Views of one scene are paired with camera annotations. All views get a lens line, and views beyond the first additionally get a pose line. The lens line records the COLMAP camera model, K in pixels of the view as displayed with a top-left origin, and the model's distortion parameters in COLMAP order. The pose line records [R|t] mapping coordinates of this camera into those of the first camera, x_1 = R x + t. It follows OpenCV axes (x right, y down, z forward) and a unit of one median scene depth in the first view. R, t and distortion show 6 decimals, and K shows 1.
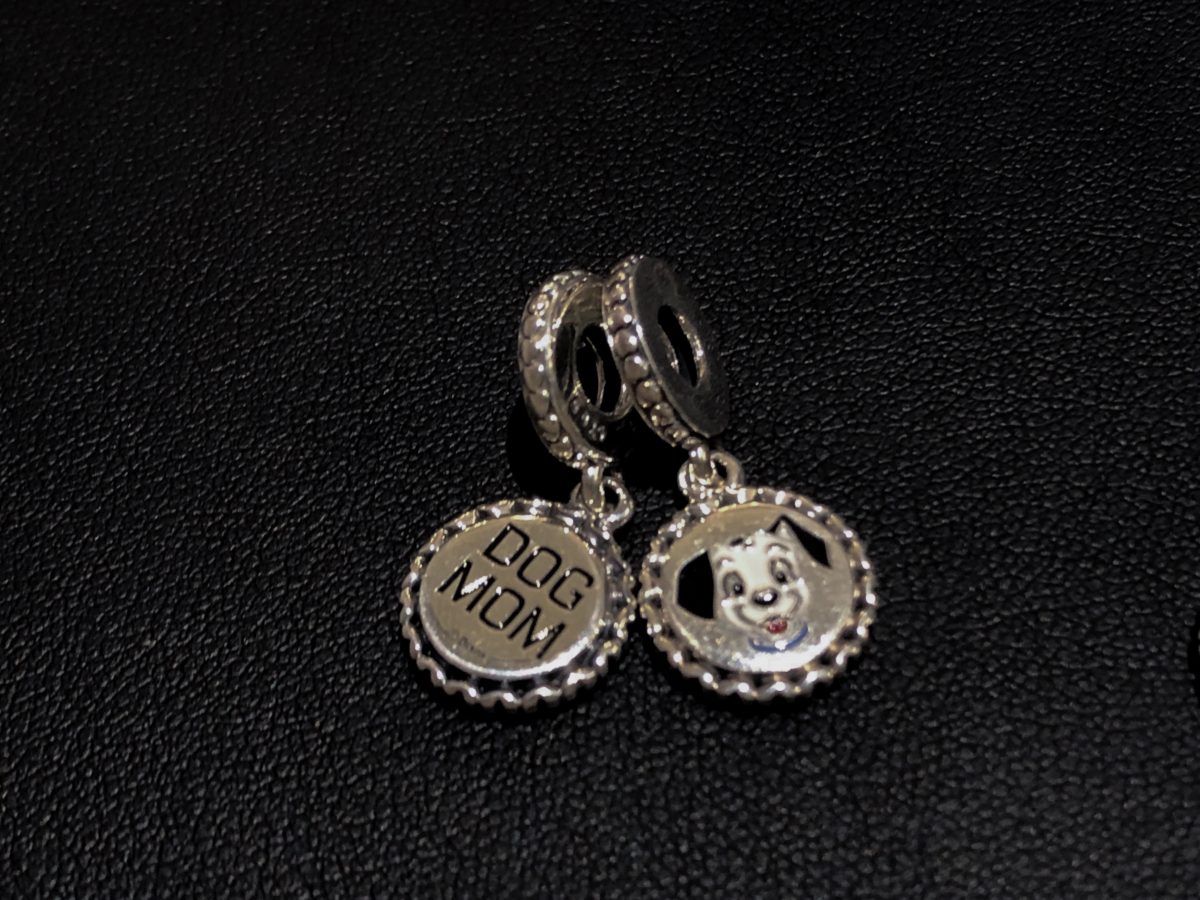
lens RADIAL K [[1953.2, 0, 600.0], [0, 1953.2, 450.0], [0, 0, 1]] dist [0.243363, -1.136499]
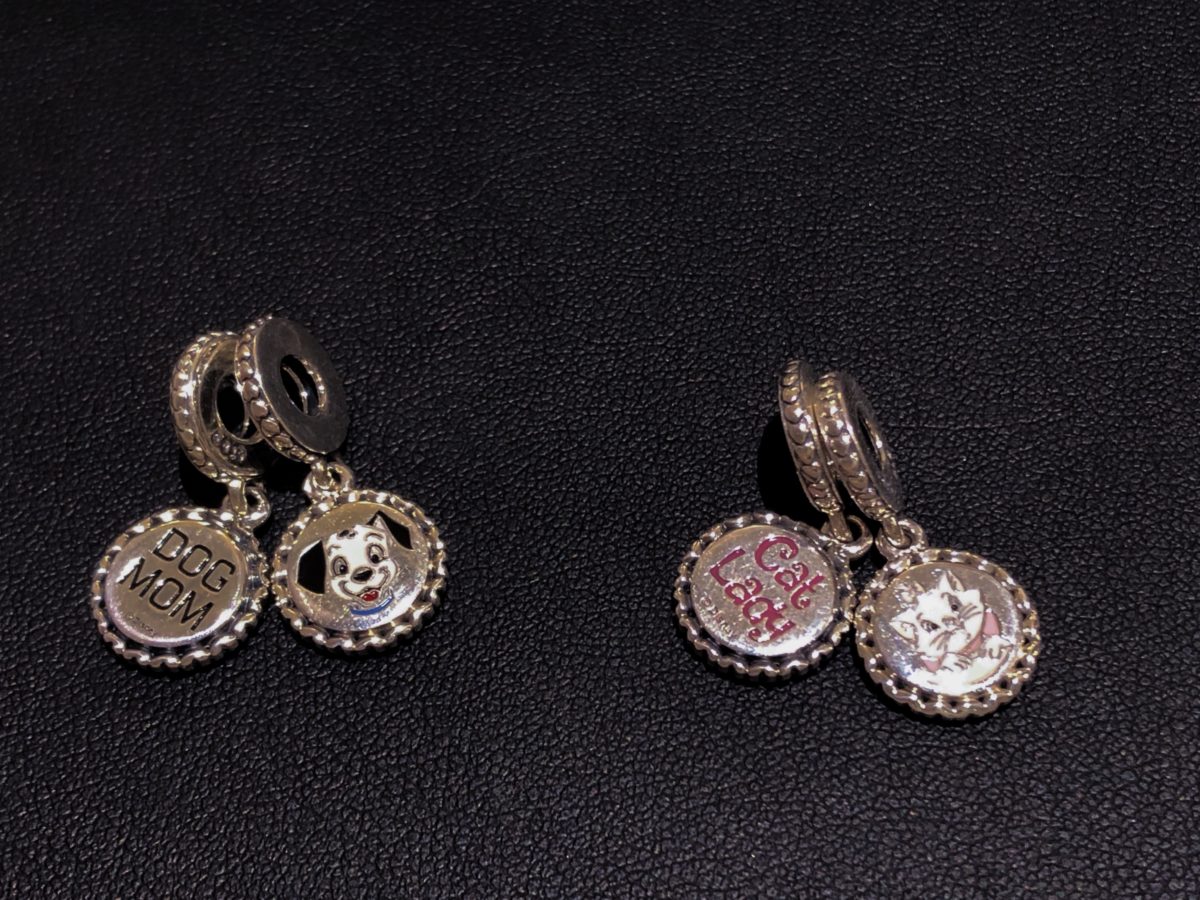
lens RADIAL K [[1953.2, 0, 600.0], [0, 1953.2, 450.0], [0, 0, 1]] dist [0.243363, -1.136499]
pose [[0.998237, -0.051556, 0.029421, 0.205906], [0.049604, 0.996743, 0.063590, -0.085686], [-0.032603, -0.062019, 0.997542, -0.342148]]
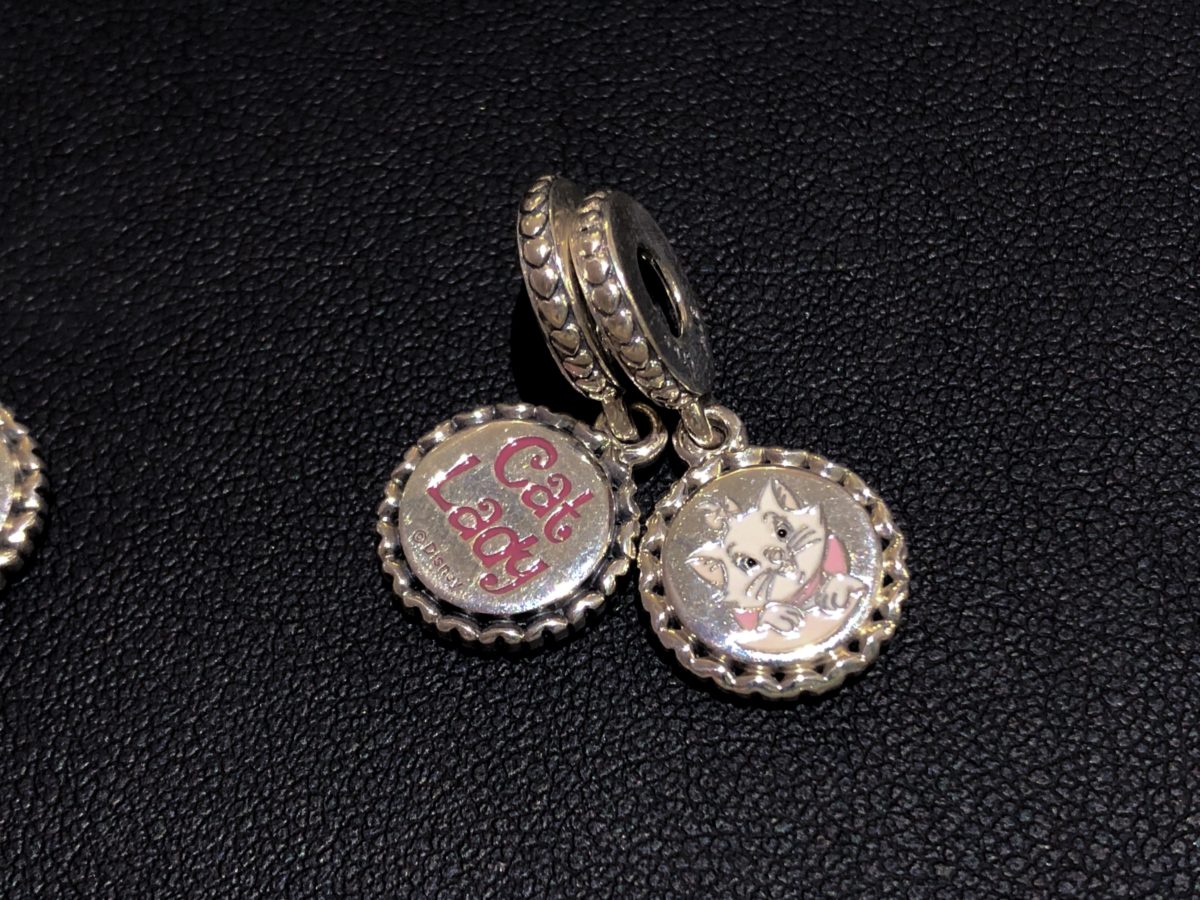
lens RADIAL K [[1953.2, 0, 600.0], [0, 1953.2, 450.0], [0, 0, 1]] dist [0.243363, -1.136499]
pose [[0.996451, -0.081030, 0.022807, 0.372360], [0.077997, 0.990654, 0.111894, -0.029623], [-0.031661, -0.109718, 0.993458, 0.072657]]
